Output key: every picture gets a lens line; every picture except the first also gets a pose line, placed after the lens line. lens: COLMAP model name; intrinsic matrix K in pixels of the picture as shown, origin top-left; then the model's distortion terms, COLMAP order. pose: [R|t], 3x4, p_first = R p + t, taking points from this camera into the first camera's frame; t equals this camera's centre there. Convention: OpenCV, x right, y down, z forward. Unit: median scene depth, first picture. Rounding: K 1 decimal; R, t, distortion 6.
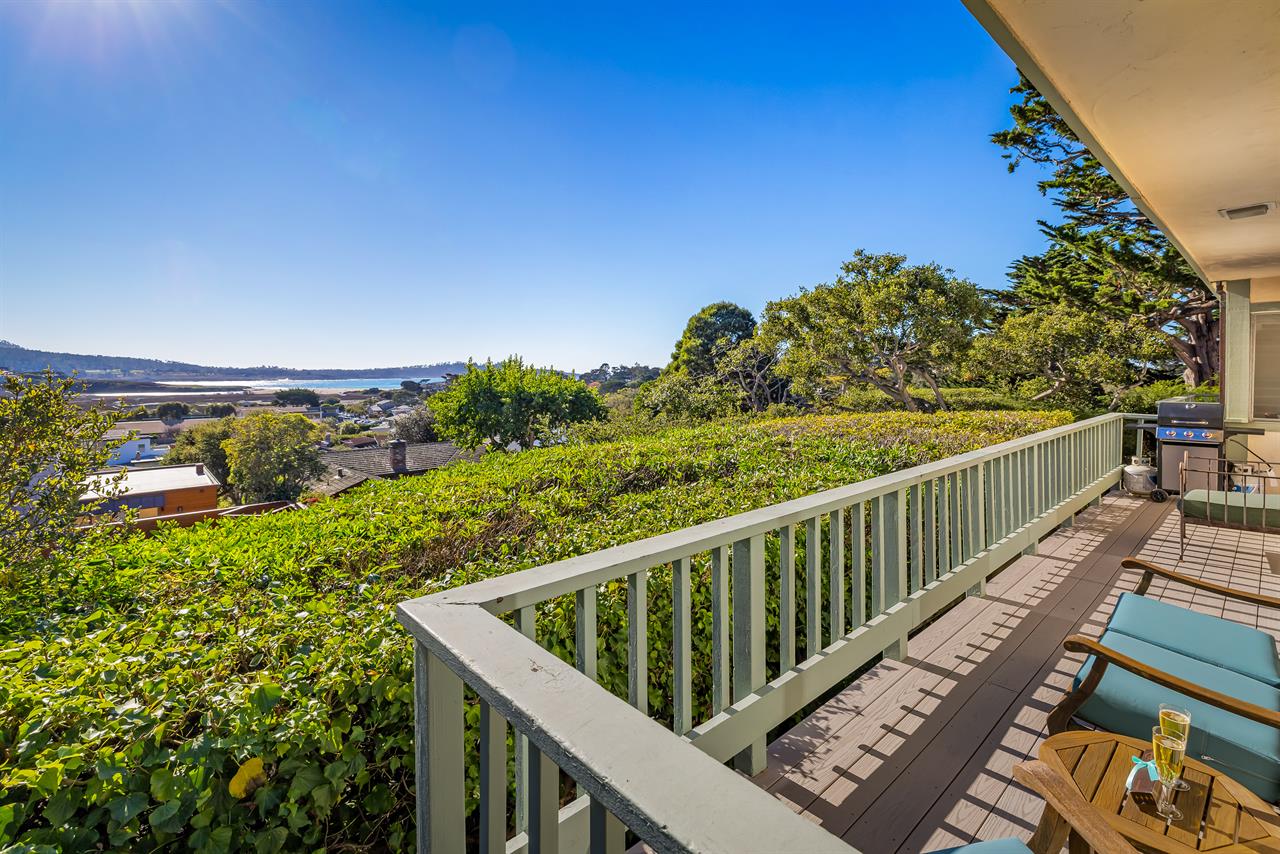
lens RADIAL K [[576.9, 0, 643.7], [0, 576.9, 385.9], [0, 0, 1]] dist [-0.002154, -0.000371]
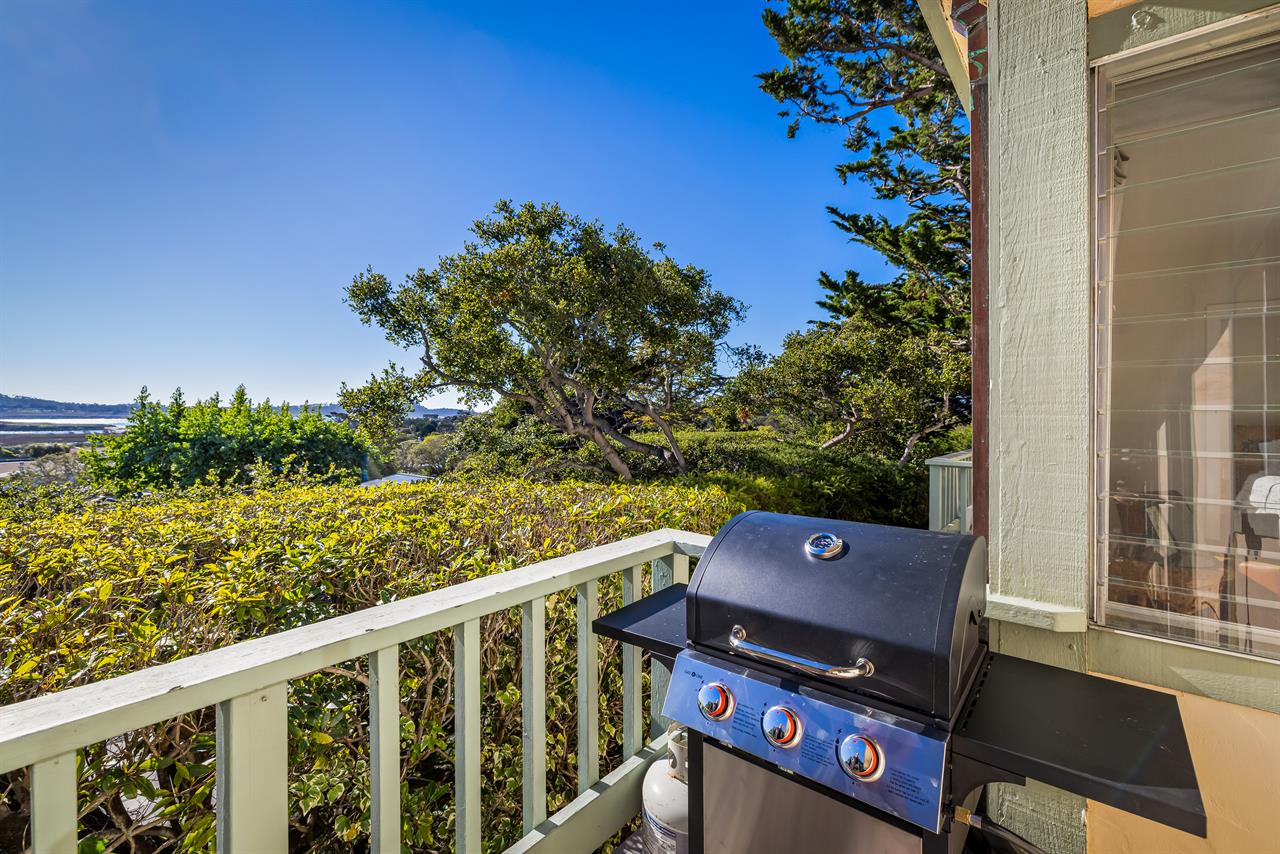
lens RADIAL K [[559.0, 0, 638.4], [0, 559.0, 414.4], [0, 0, 1]] dist [-0.003251, 0.000189]
pose [[0.989844, 0.006587, 0.142008, 0.370409], [-0.003631, 0.999772, -0.021065, -0.002731], [-0.142115, 0.020336, 0.989641, 0.353070]]
